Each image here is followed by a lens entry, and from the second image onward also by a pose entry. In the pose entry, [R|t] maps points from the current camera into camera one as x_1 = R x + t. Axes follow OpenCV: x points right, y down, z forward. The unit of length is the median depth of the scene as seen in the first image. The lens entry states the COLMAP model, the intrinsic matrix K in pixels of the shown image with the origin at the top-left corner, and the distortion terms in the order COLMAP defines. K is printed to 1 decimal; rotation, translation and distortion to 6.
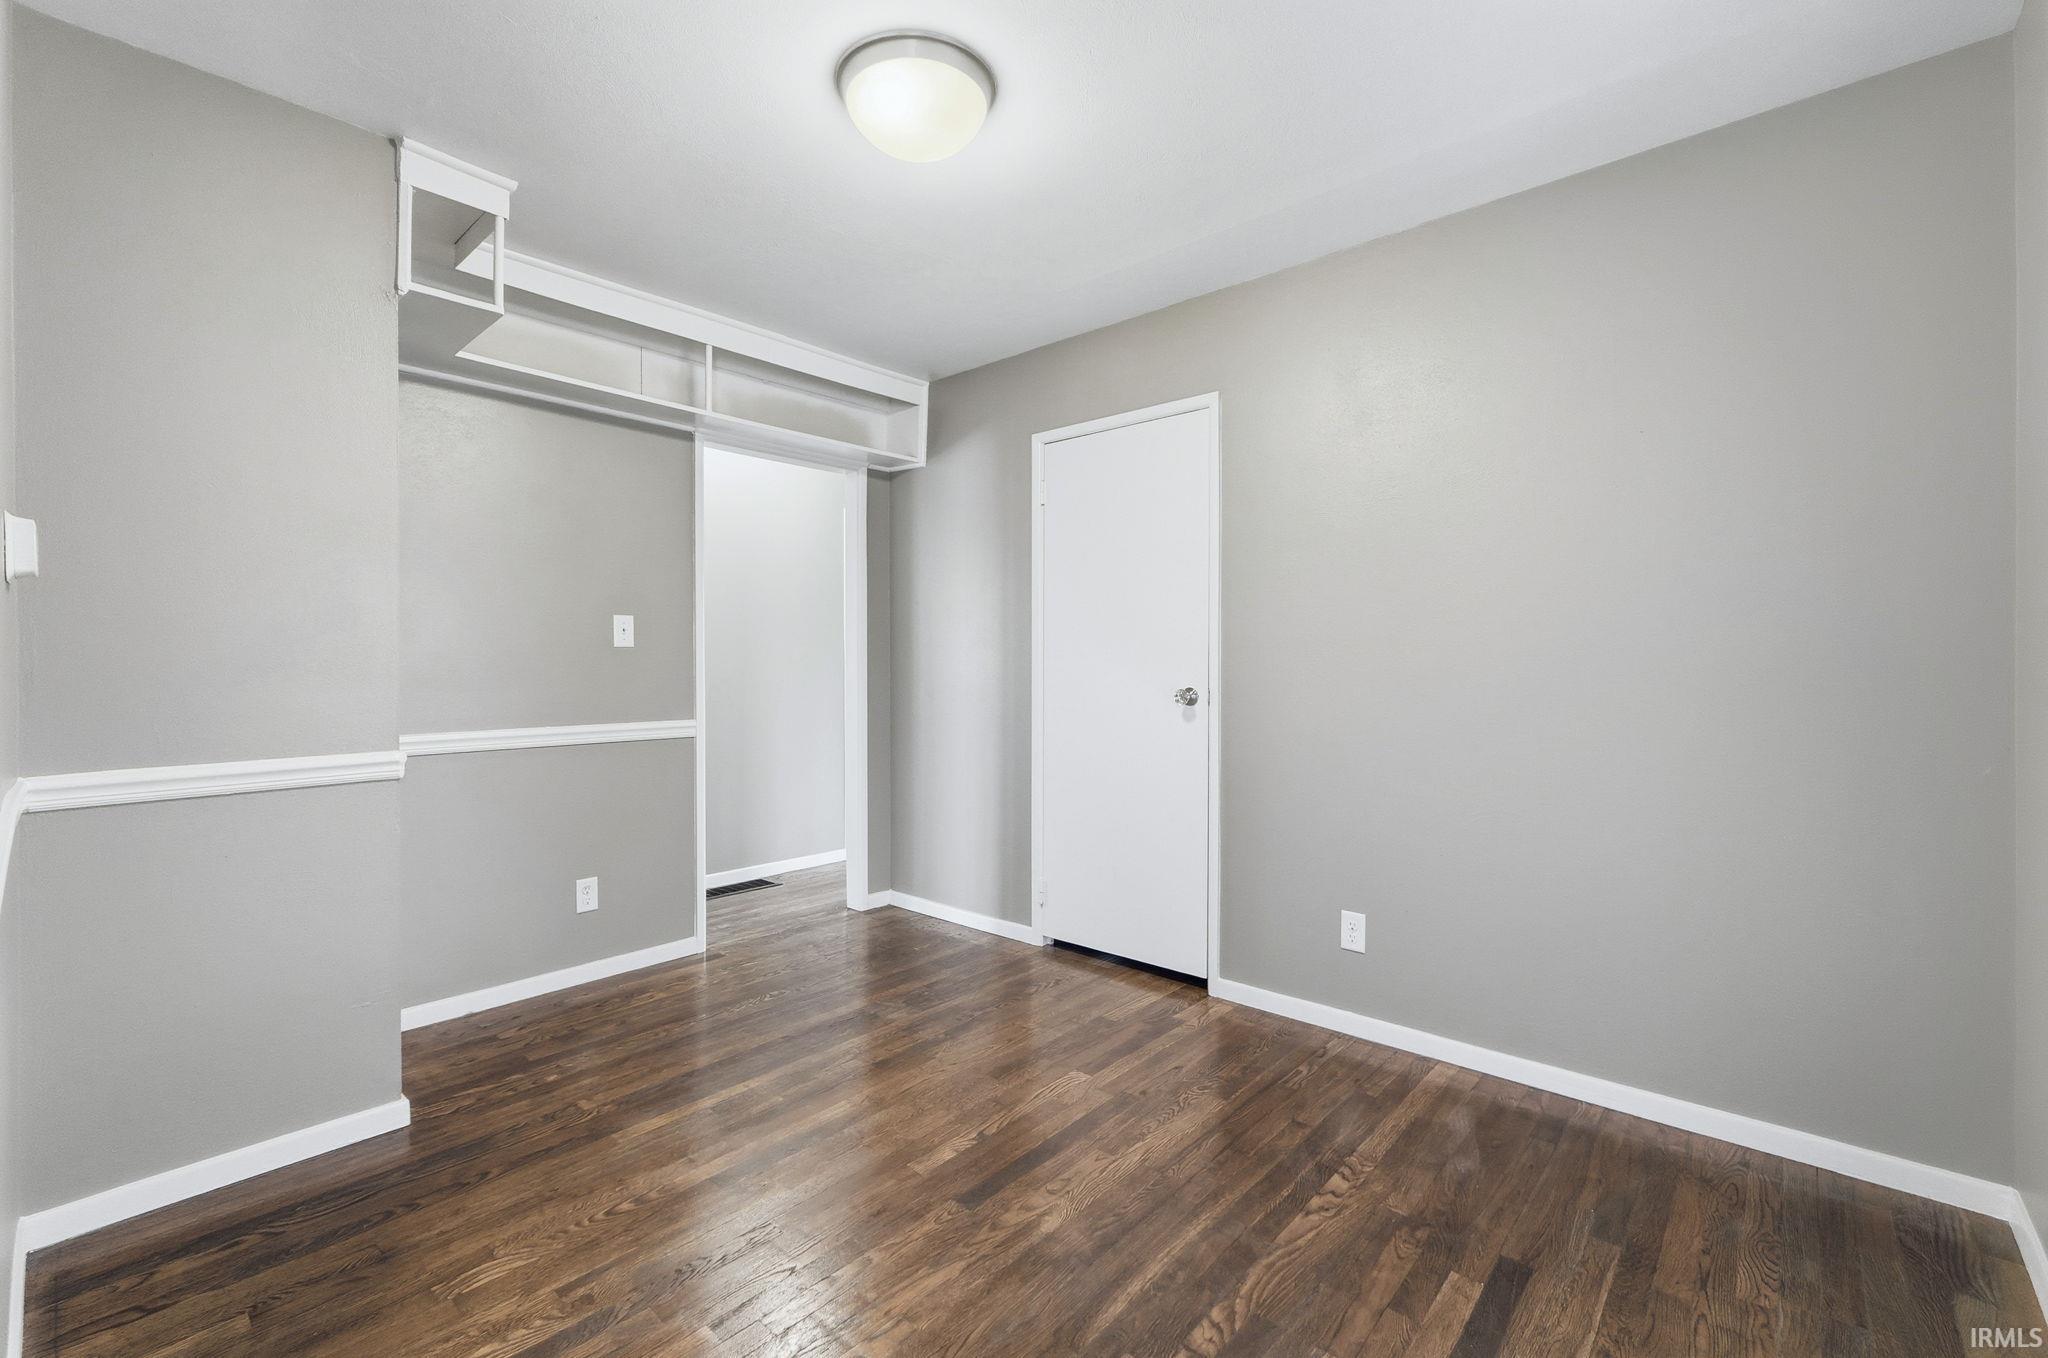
lens RADIAL K [[862.5, 0, 1024.5], [0, 862.5, 670.0], [0, 0, 1]] dist [0.003077, -0.000058]
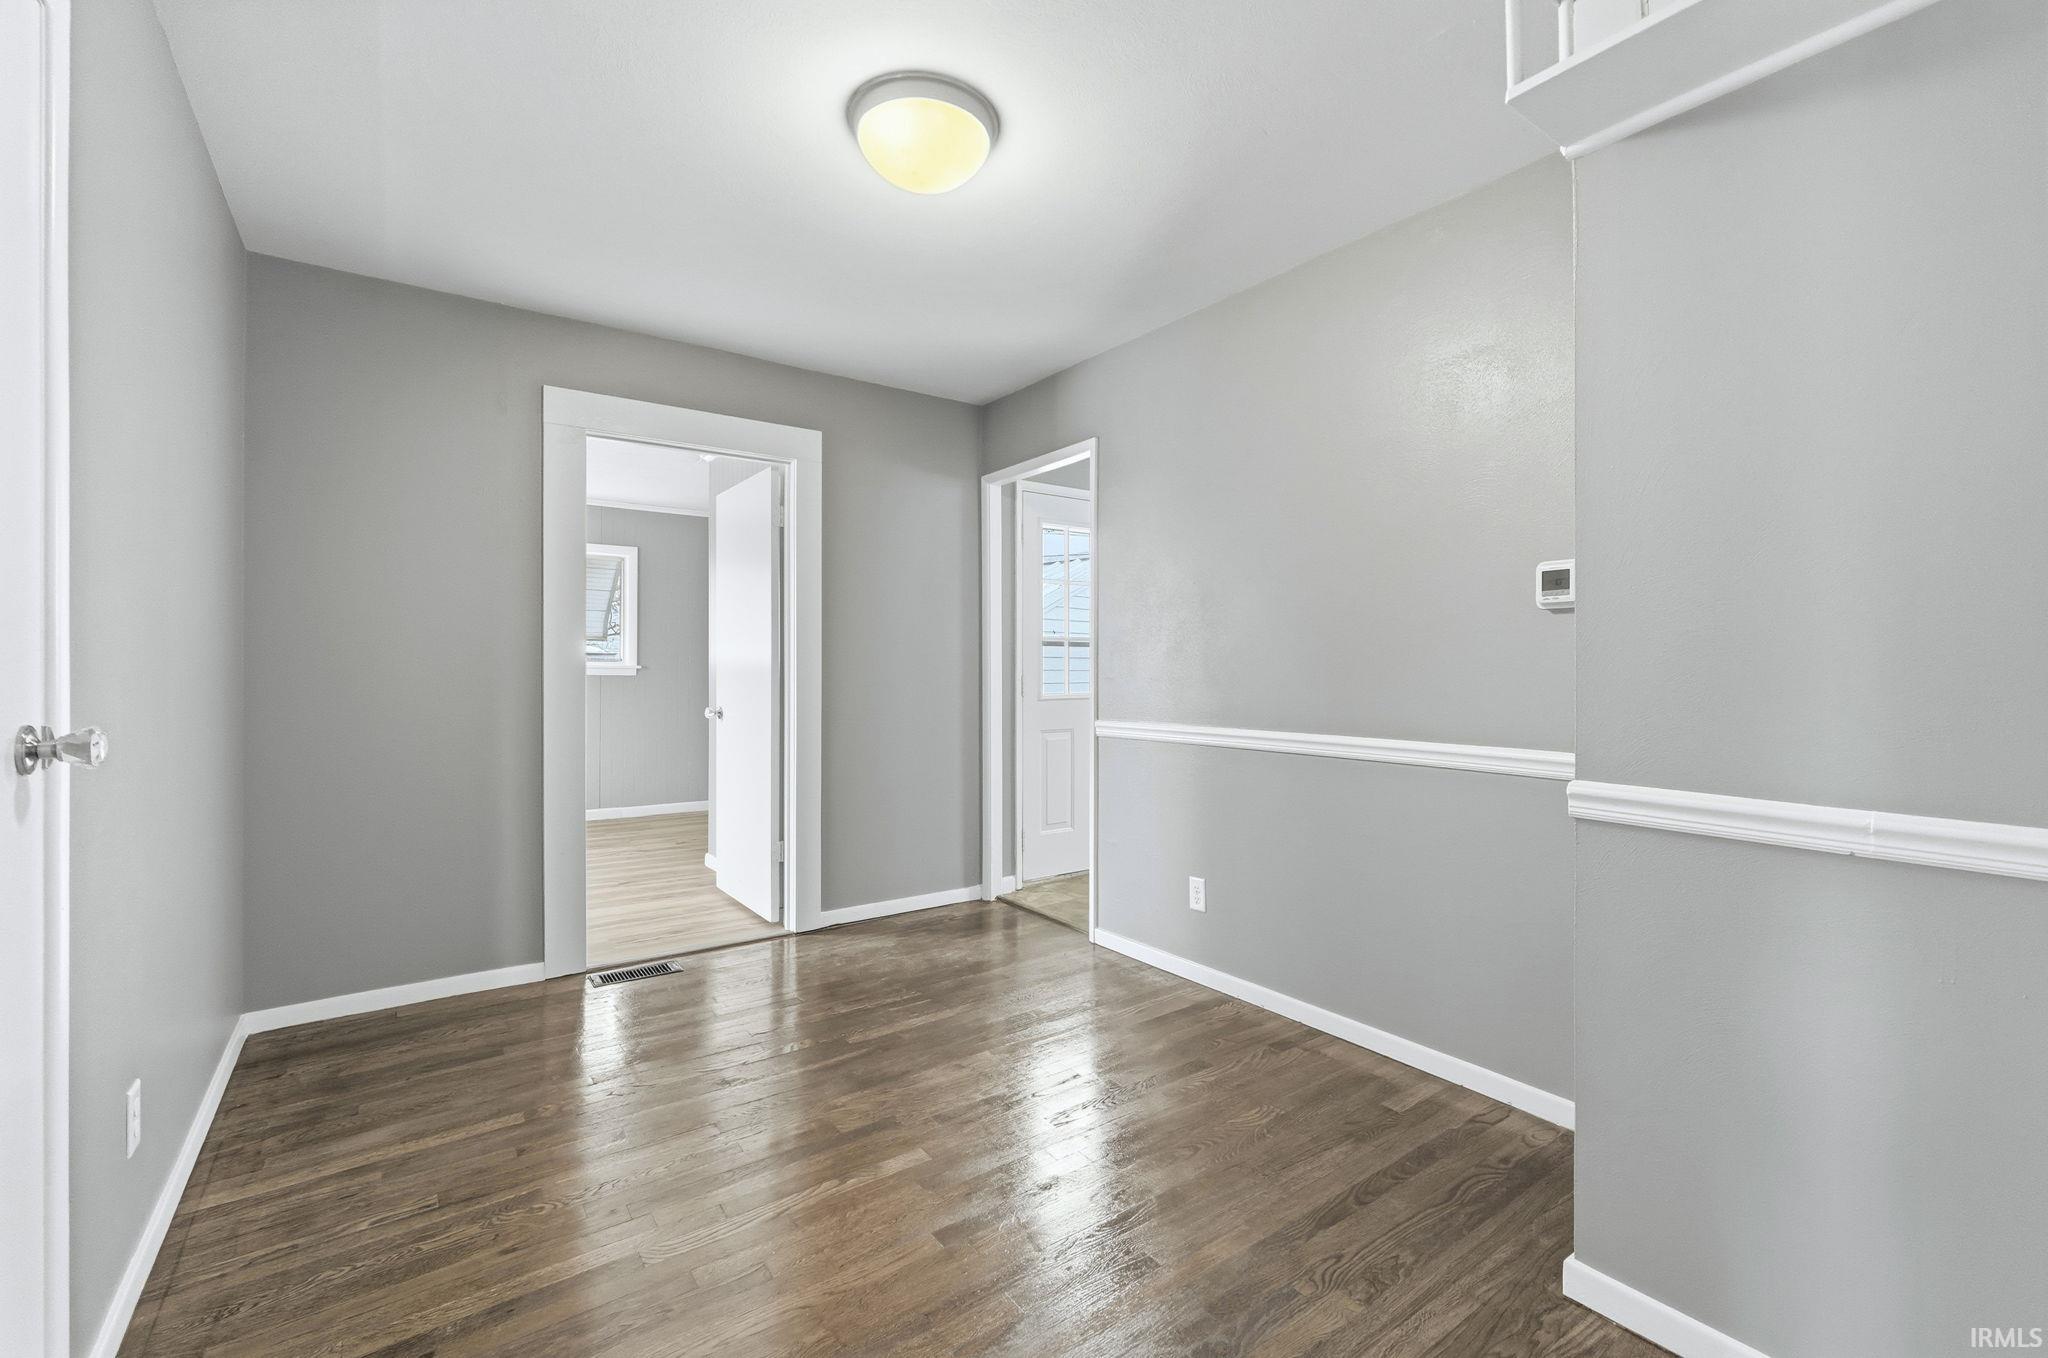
lens RADIAL K [[876.4, 0, 1028.0], [0, 876.4, 675.1], [0, 0, 1]] dist [0.004799, 0.000400]
pose [[-0.979104, -0.001121, 0.203355, -0.374823], [0.002380, 0.999853, 0.016975, -0.008462], [-0.203344, 0.017104, -0.978958, 1.624379]]
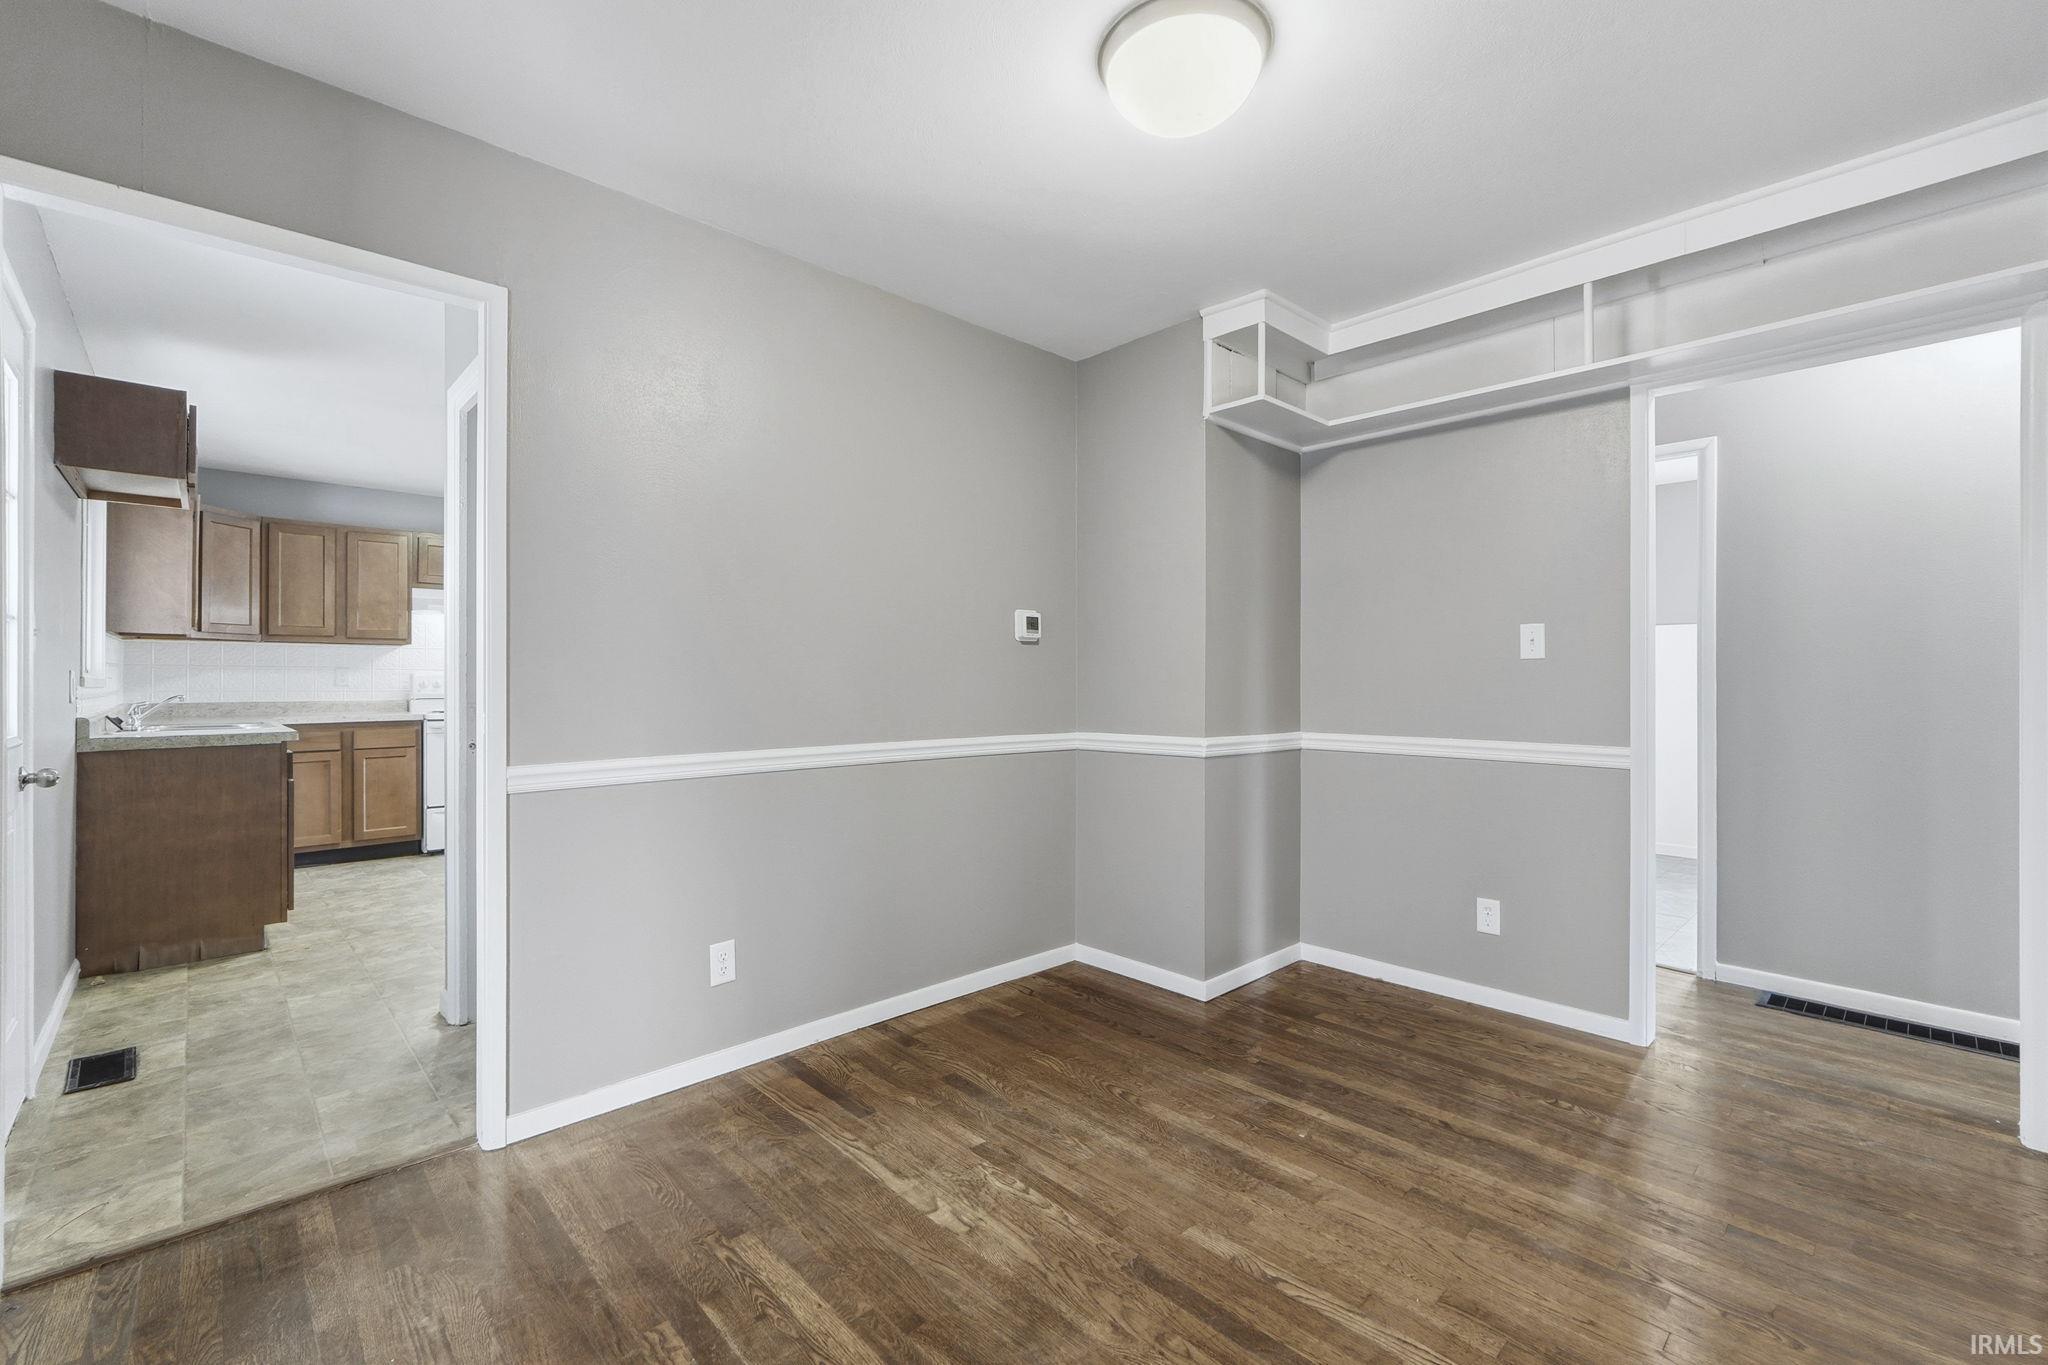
lens RADIAL K [[862.5, 0, 1024.5], [0, 862.5, 673.5], [0, 0, 1]] dist [0.003077, -0.000058]
pose [[-0.074039, -0.008019, -0.997223, 0.652186], [-0.008575, 0.999936, -0.007404, 0.000841], [0.997218, 0.008003, -0.074103, 0.724639]]
